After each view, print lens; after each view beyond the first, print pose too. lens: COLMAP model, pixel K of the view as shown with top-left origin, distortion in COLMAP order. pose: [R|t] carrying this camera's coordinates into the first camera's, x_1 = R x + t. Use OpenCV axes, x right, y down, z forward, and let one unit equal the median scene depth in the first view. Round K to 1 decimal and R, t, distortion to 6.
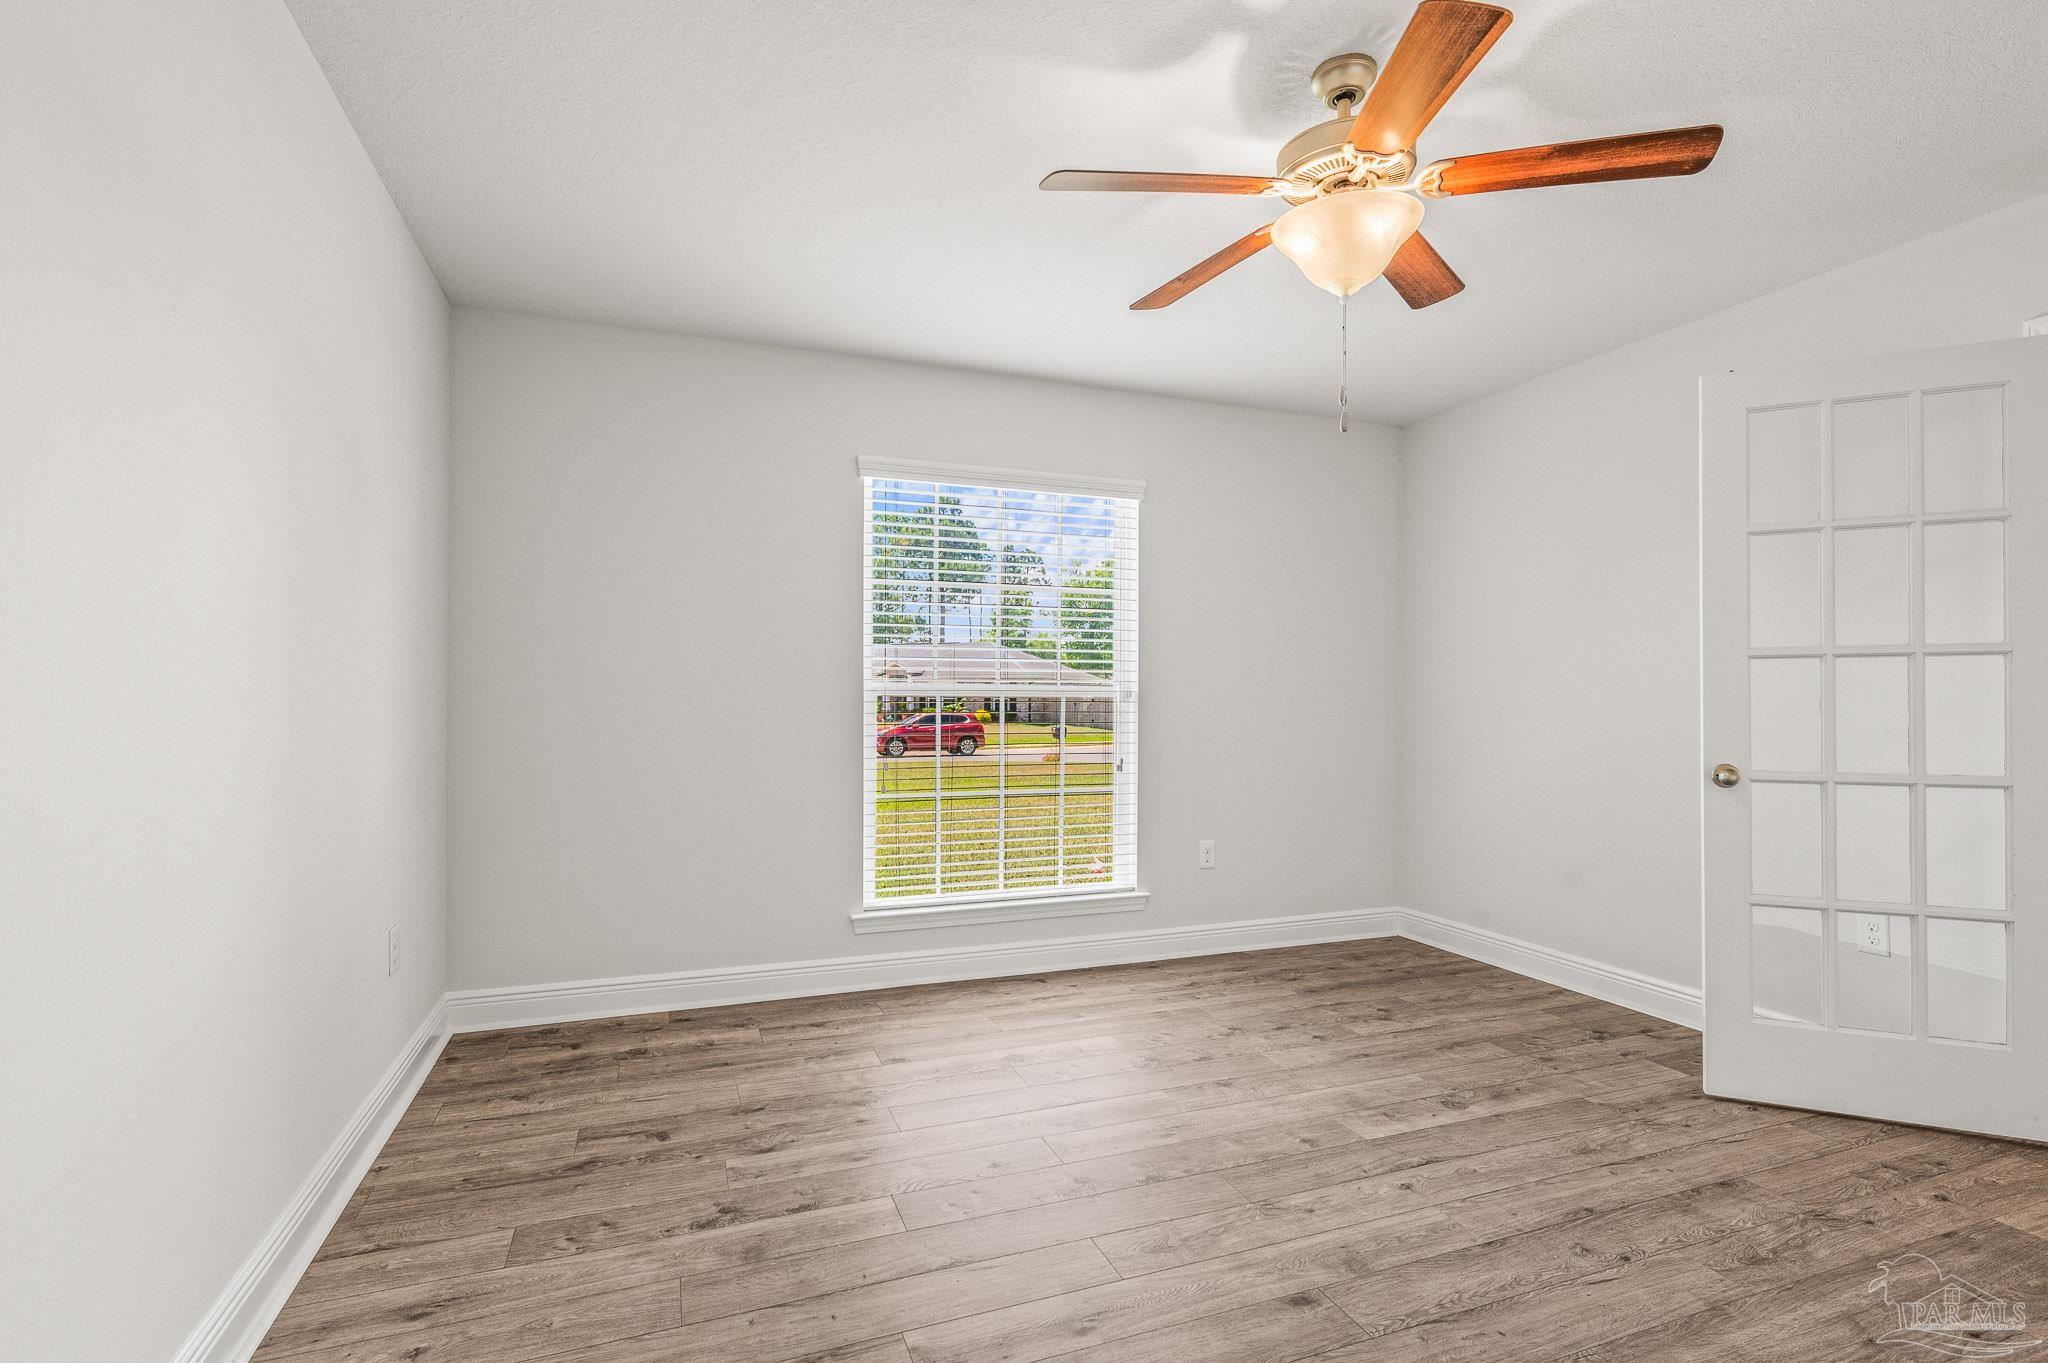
lens RADIAL K [[950.1, 0, 1018.4], [0, 950.1, 678.0], [0, 0, 1]] dist [0.001031, 0.000190]
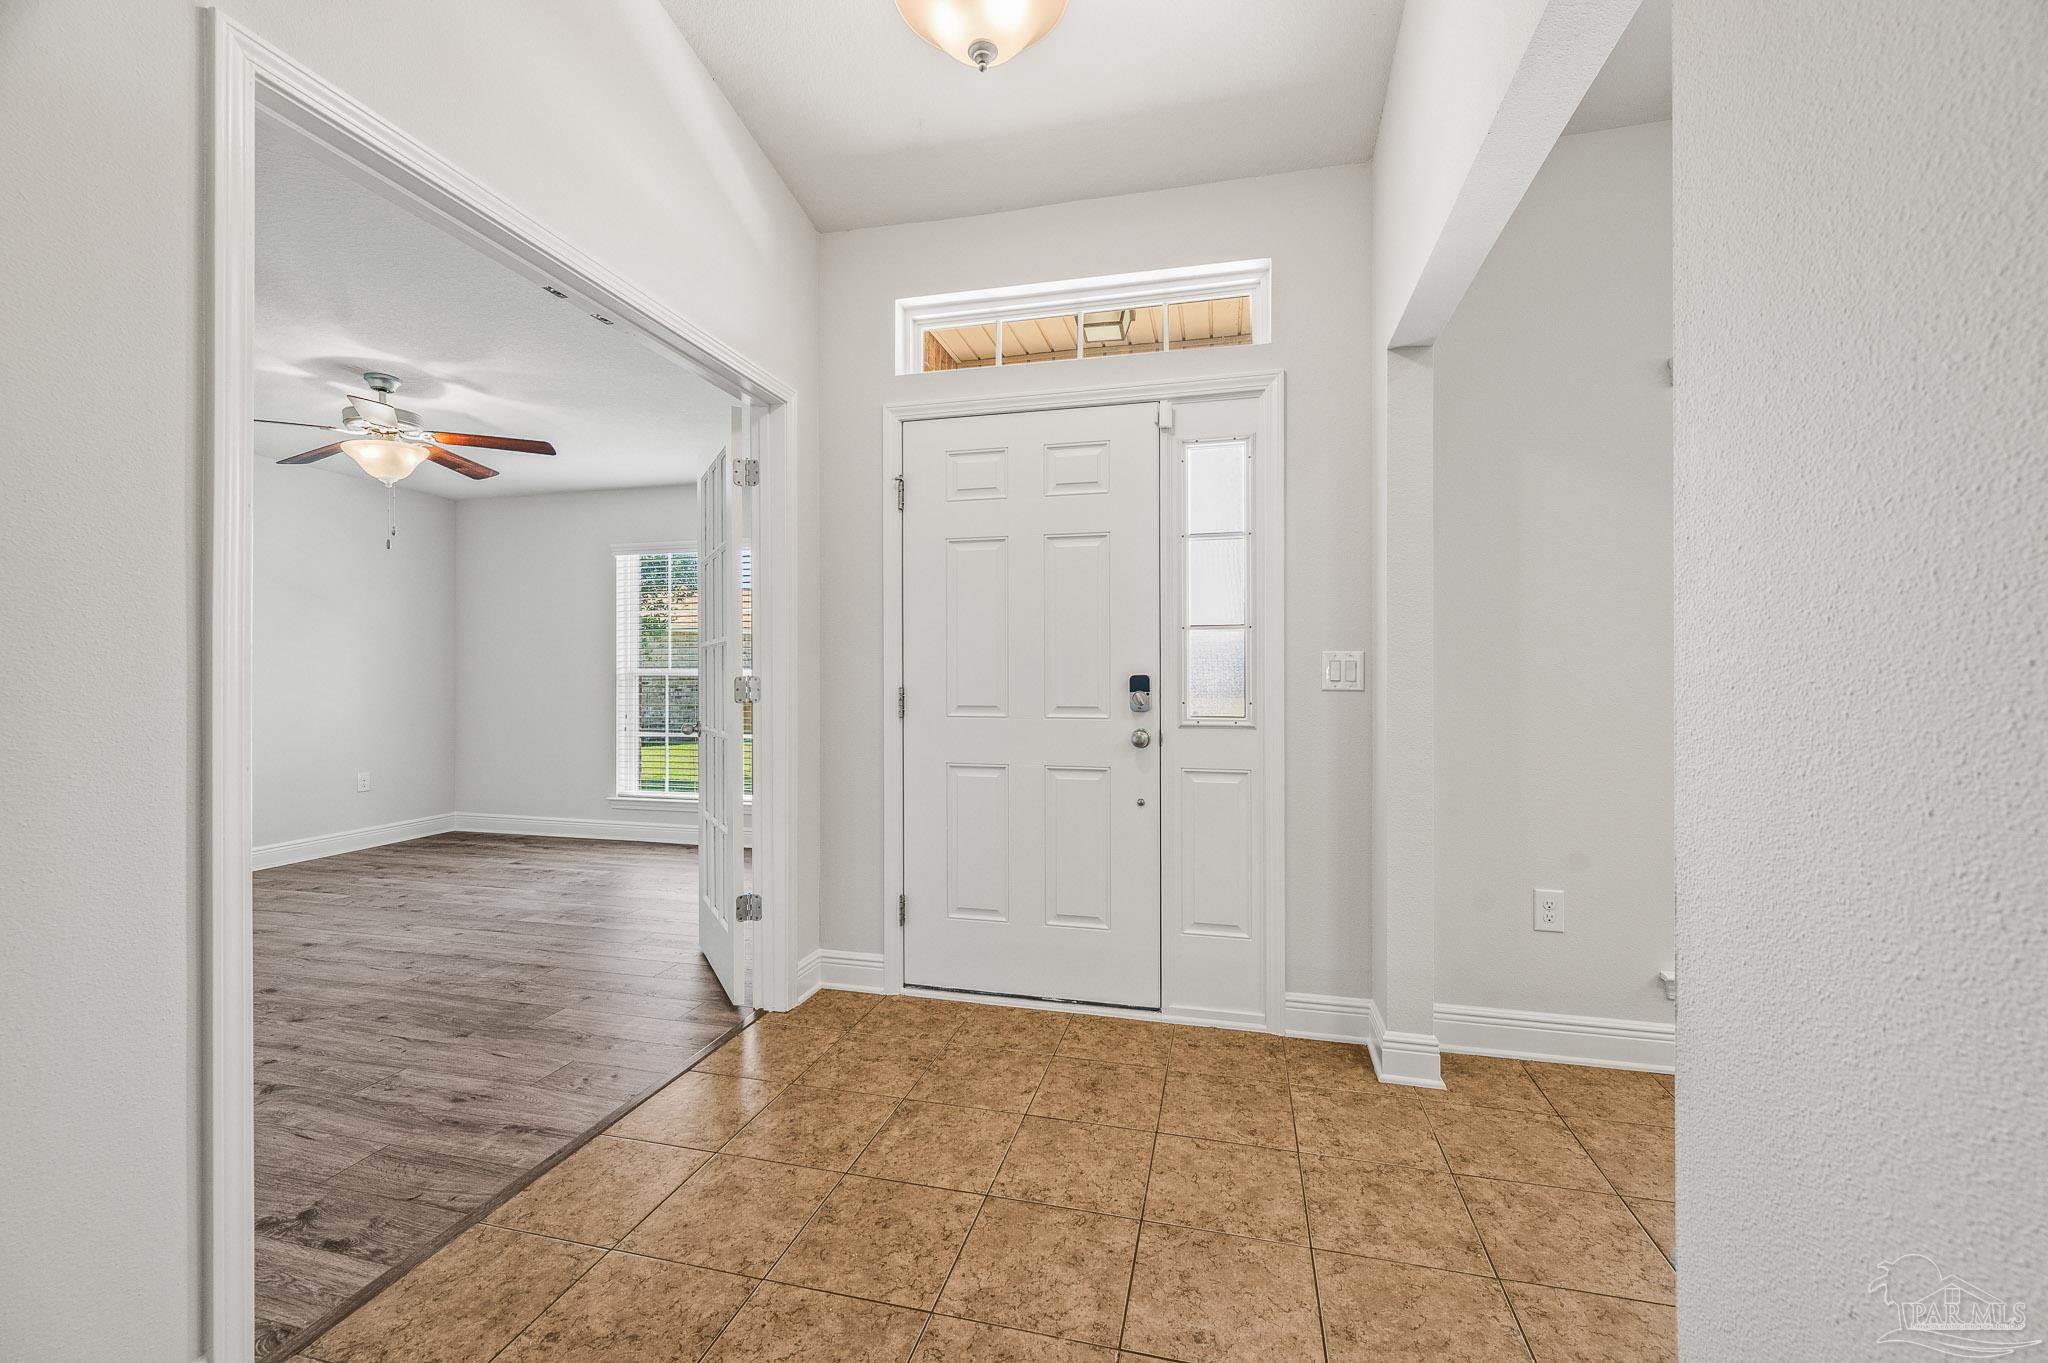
lens RADIAL K [[807.1, 0, 1025.7], [0, 807.1, 676.7], [0, 0, 1]] dist [-0.000772, -0.000657]
pose [[0.824820, -0.002457, -0.565390, 2.005804], [0.012714, 0.999818, 0.014202, 0.019082], [0.565252, -0.018902, 0.824701, 0.298753]]
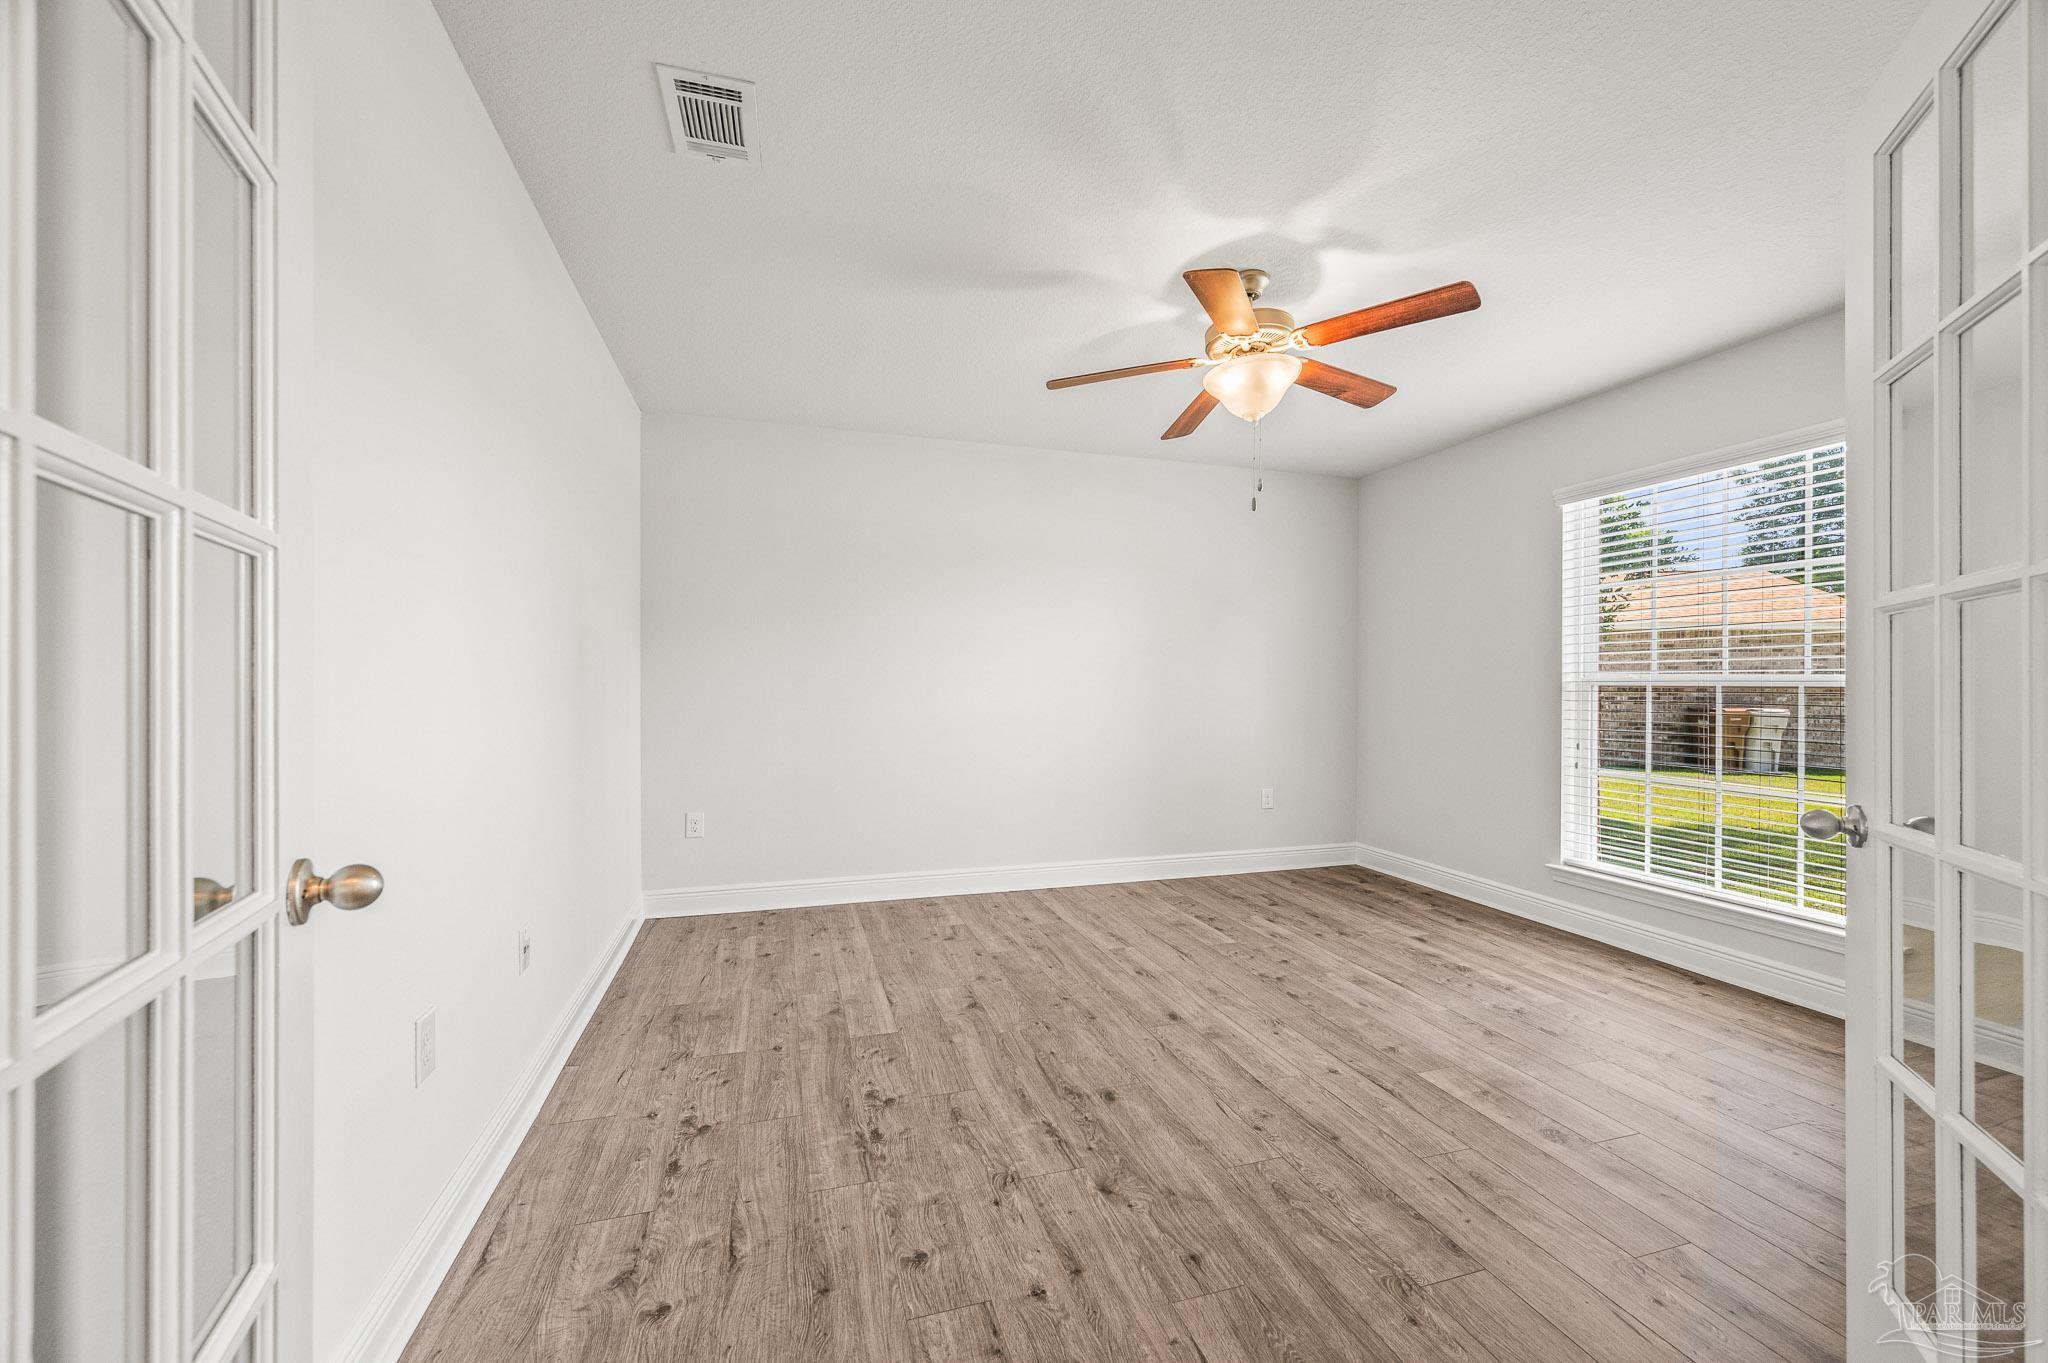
lens RADIAL K [[807.1, 0, 1037.7], [0, 807.1, 683.8], [0, 0, 1]] dist [-0.000772, -0.000657]
pose [[-0.045408, -0.002536, -0.998965, 1.335521], [0.014682, 0.999887, -0.003206, 0.023217], [0.998861, -0.014813, -0.045366, 0.602732]]
